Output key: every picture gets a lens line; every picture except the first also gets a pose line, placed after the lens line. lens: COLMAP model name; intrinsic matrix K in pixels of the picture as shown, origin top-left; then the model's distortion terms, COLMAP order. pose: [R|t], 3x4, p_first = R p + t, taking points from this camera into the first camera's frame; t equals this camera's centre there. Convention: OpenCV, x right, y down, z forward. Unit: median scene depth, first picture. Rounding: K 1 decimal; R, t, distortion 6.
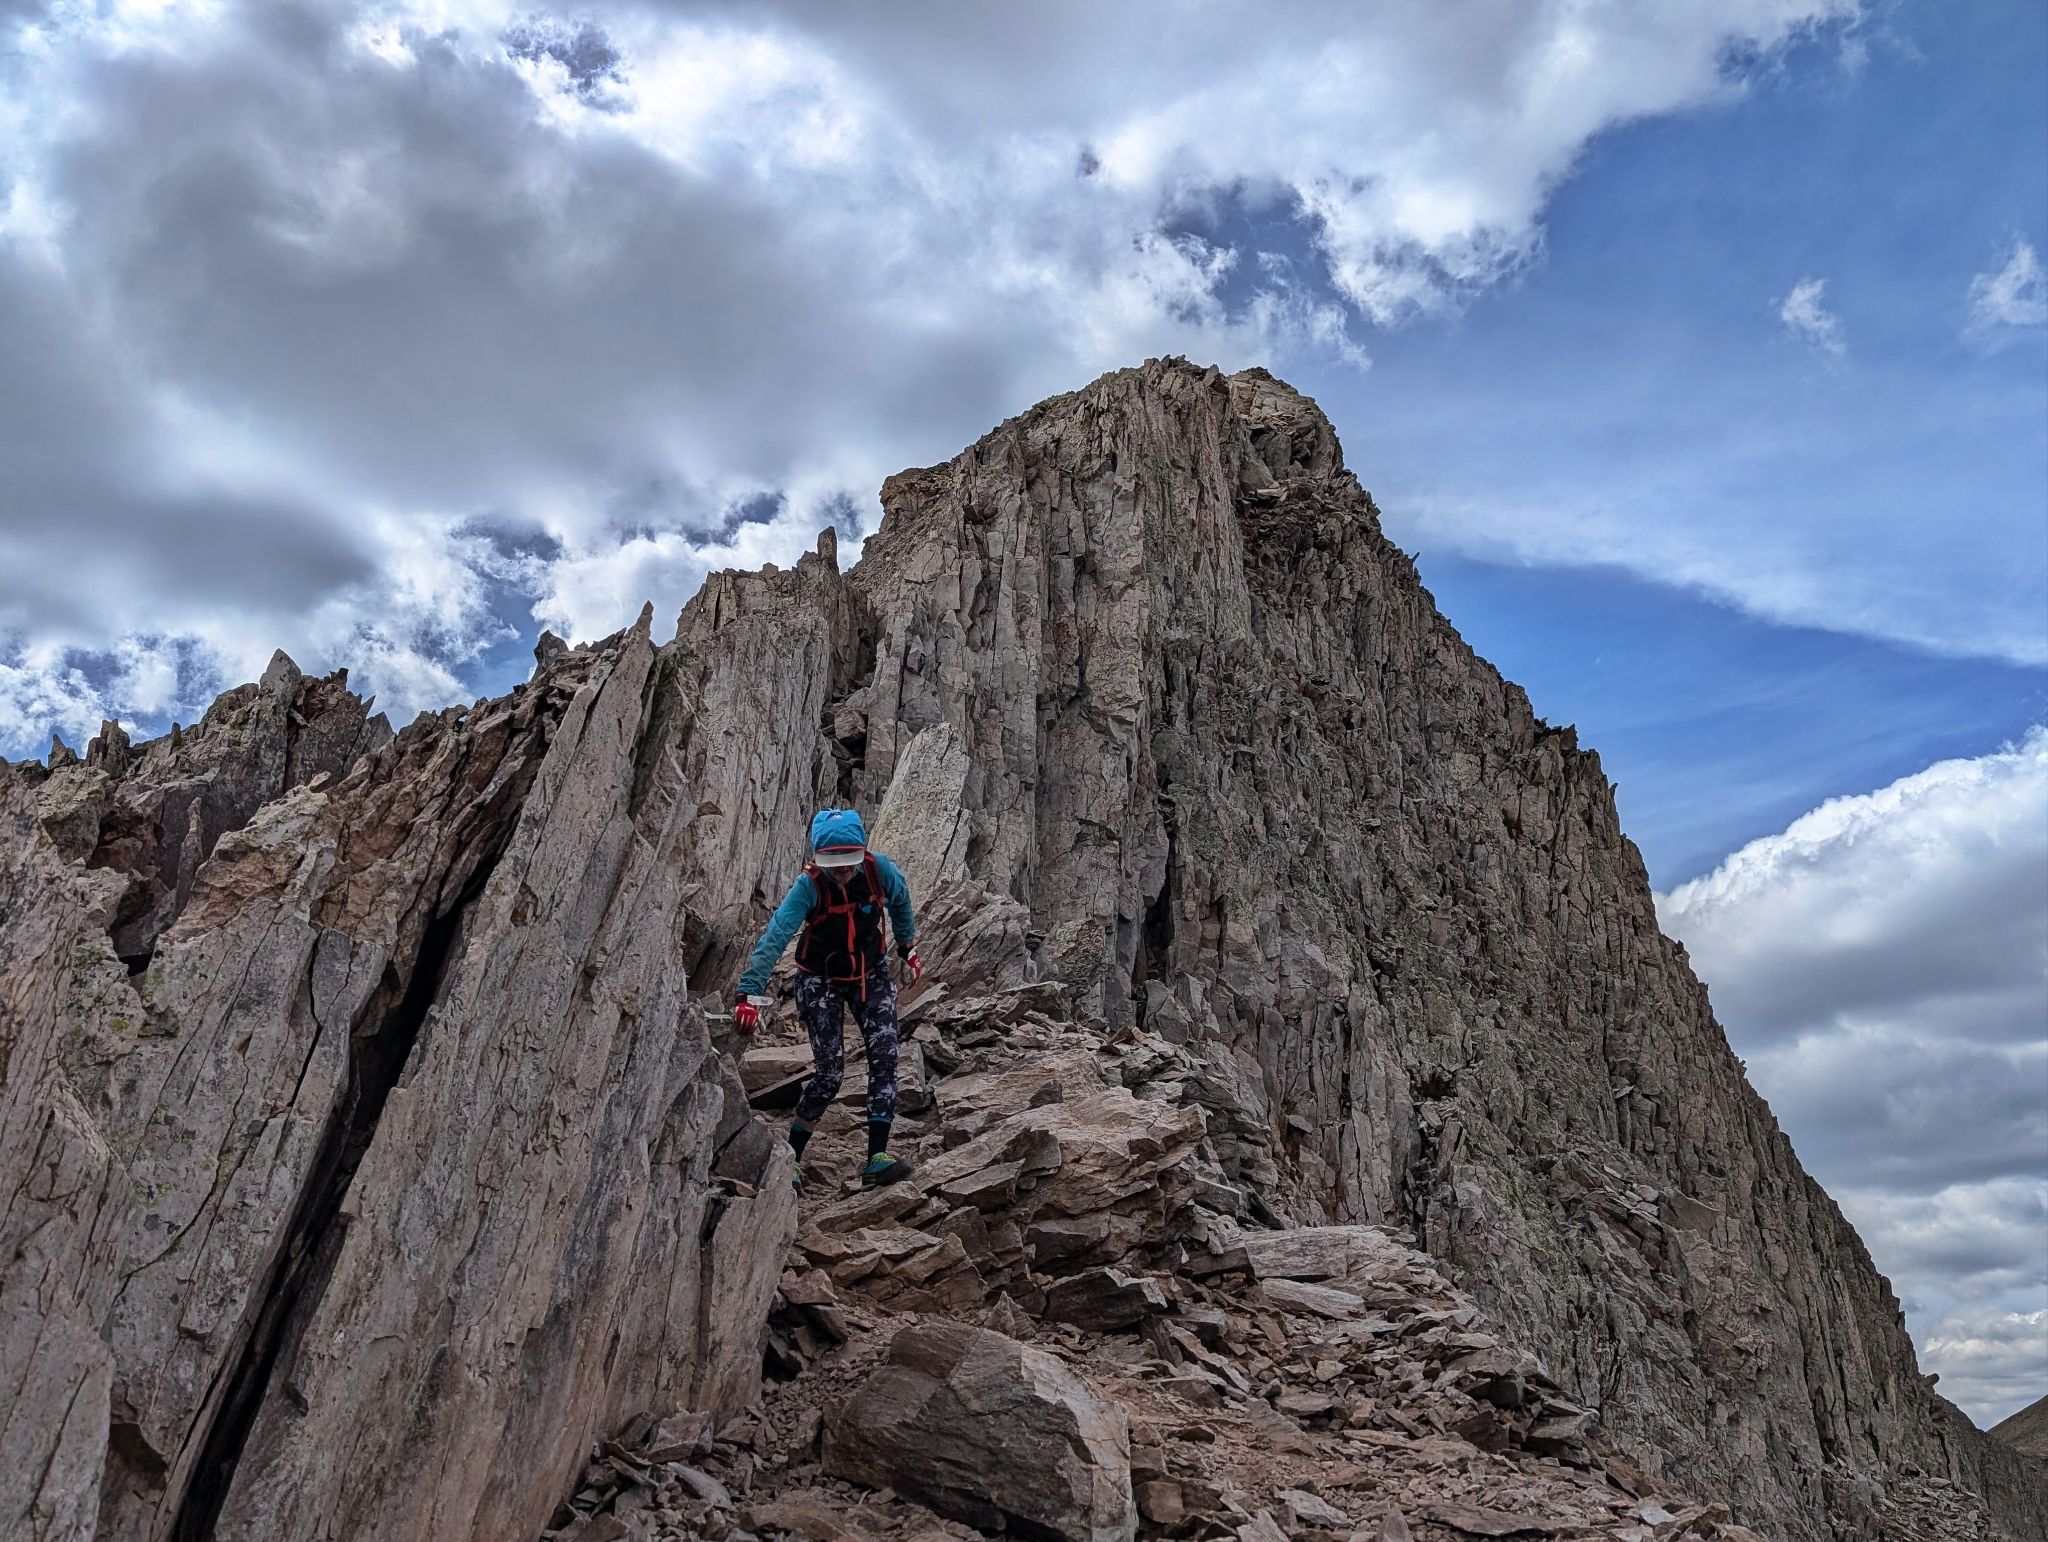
lens RADIAL K [[1417.5, 0, 1024.0], [0, 1417.5, 771.0], [0, 0, 1]] dist [0.186265, -0.000034]
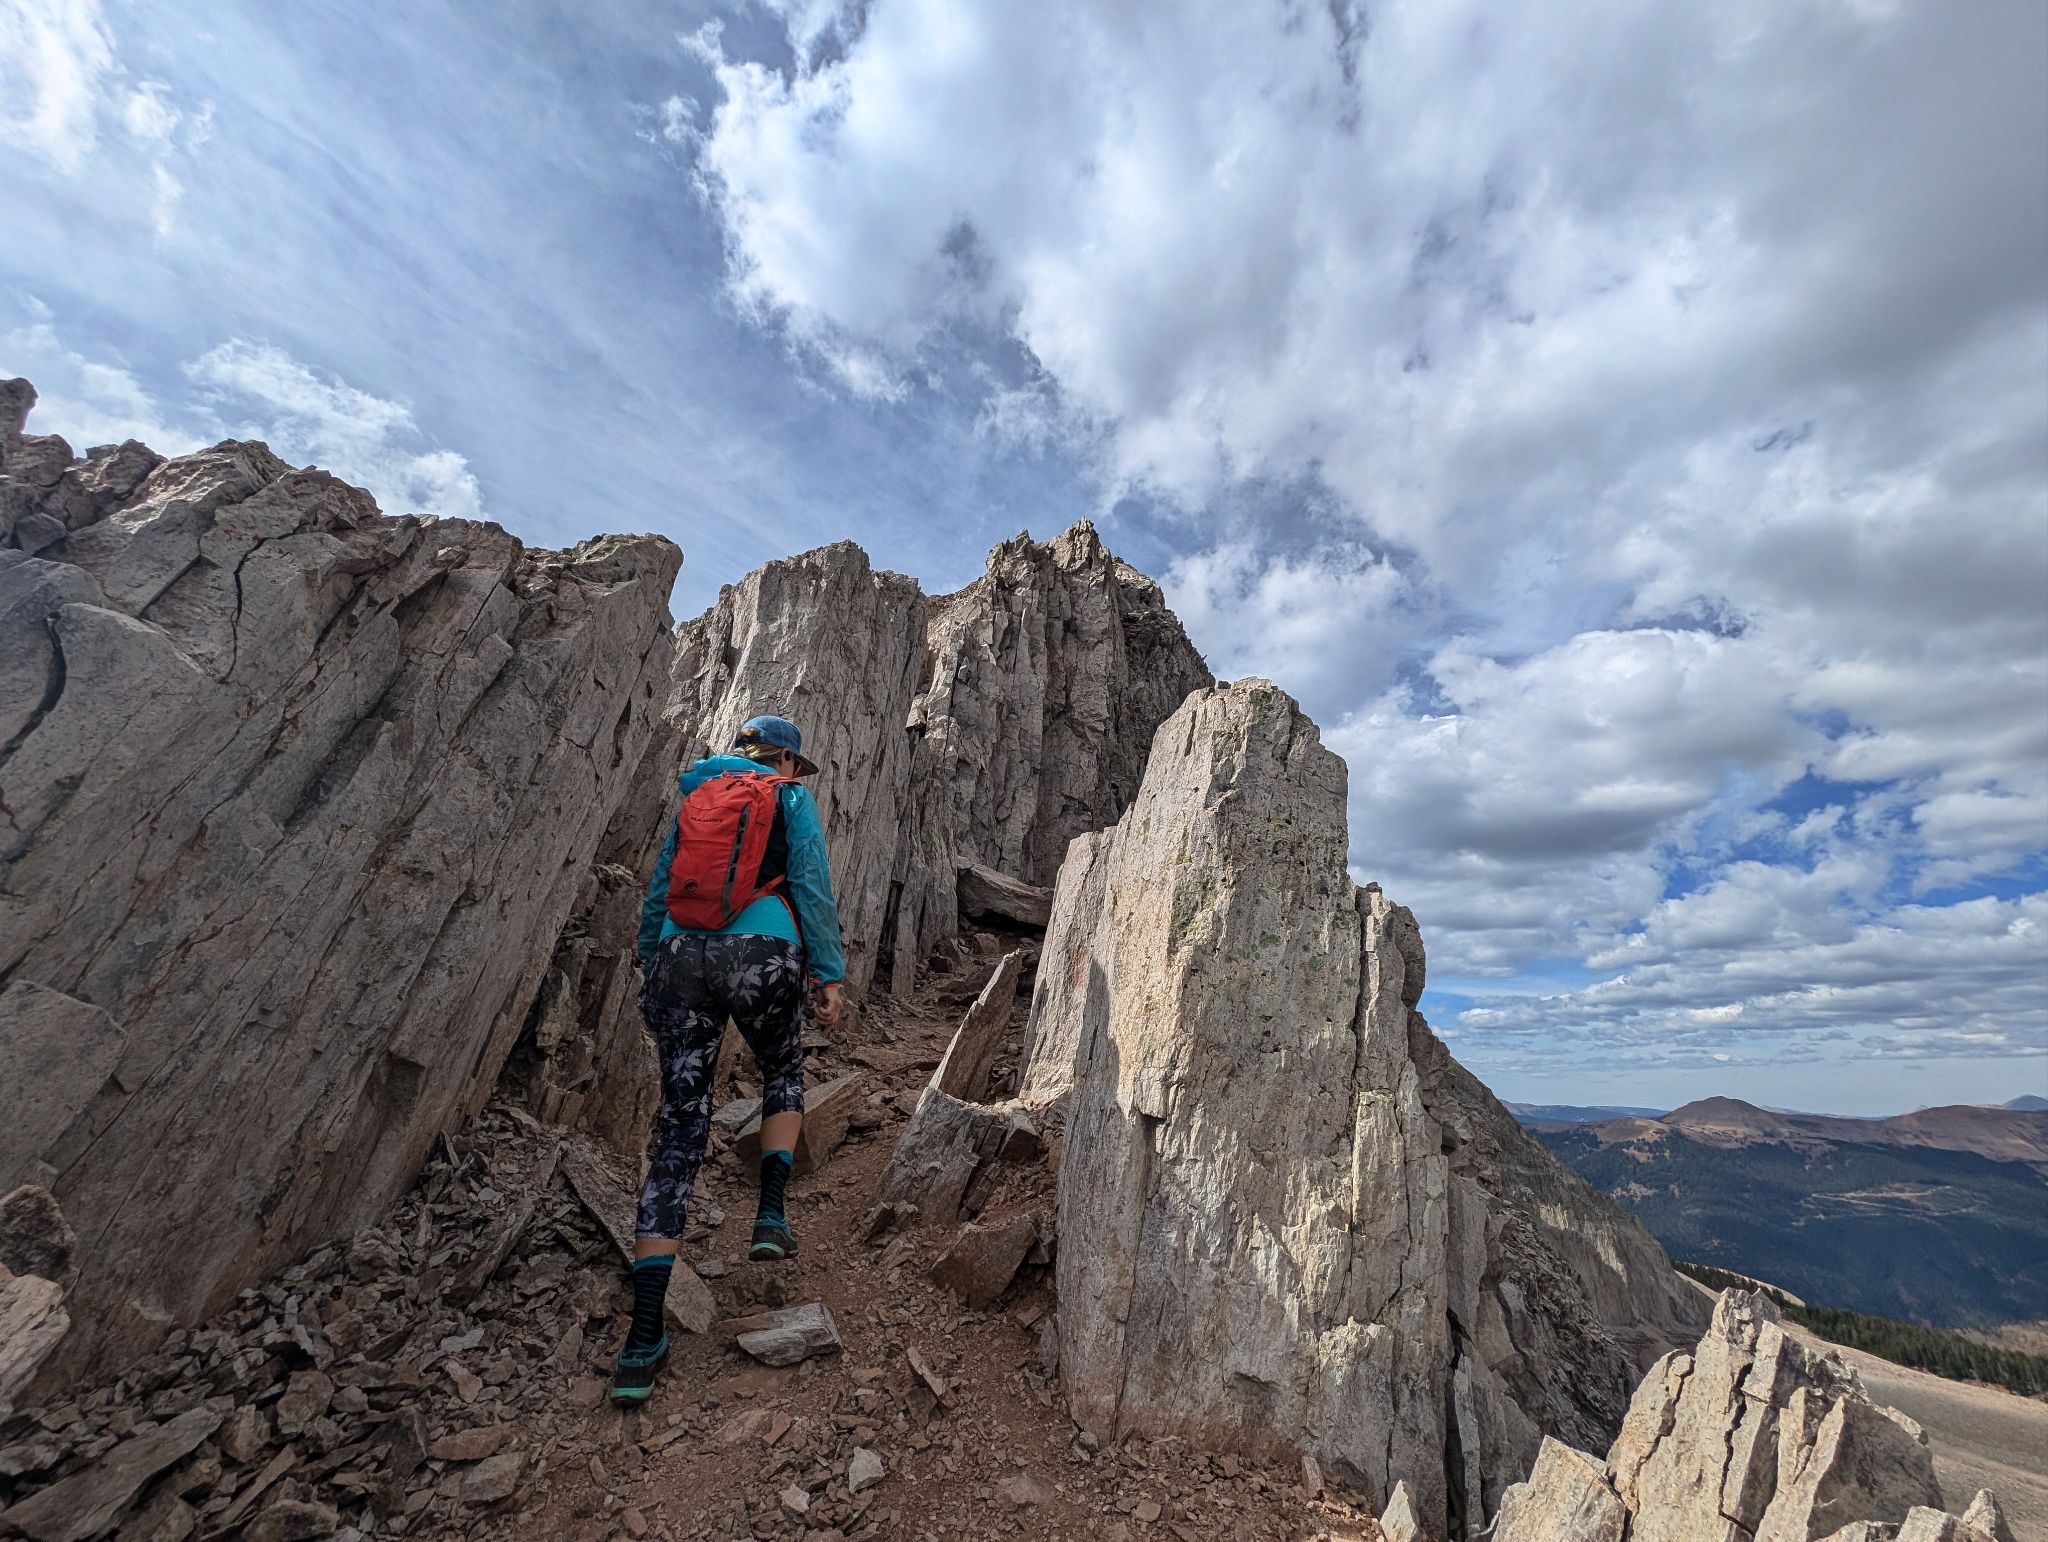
lens RADIAL K [[728.7, 0, 1024.0], [0, 728.7, 771.0], [0, 0, 1]] dist [0.000016, 0.000000]
pose [[0.995868, 0.068522, 0.059599, -0.046272], [-0.069690, 0.997411, 0.017749, -0.000932], [-0.058229, -0.021829, 0.998065, 0.248057]]
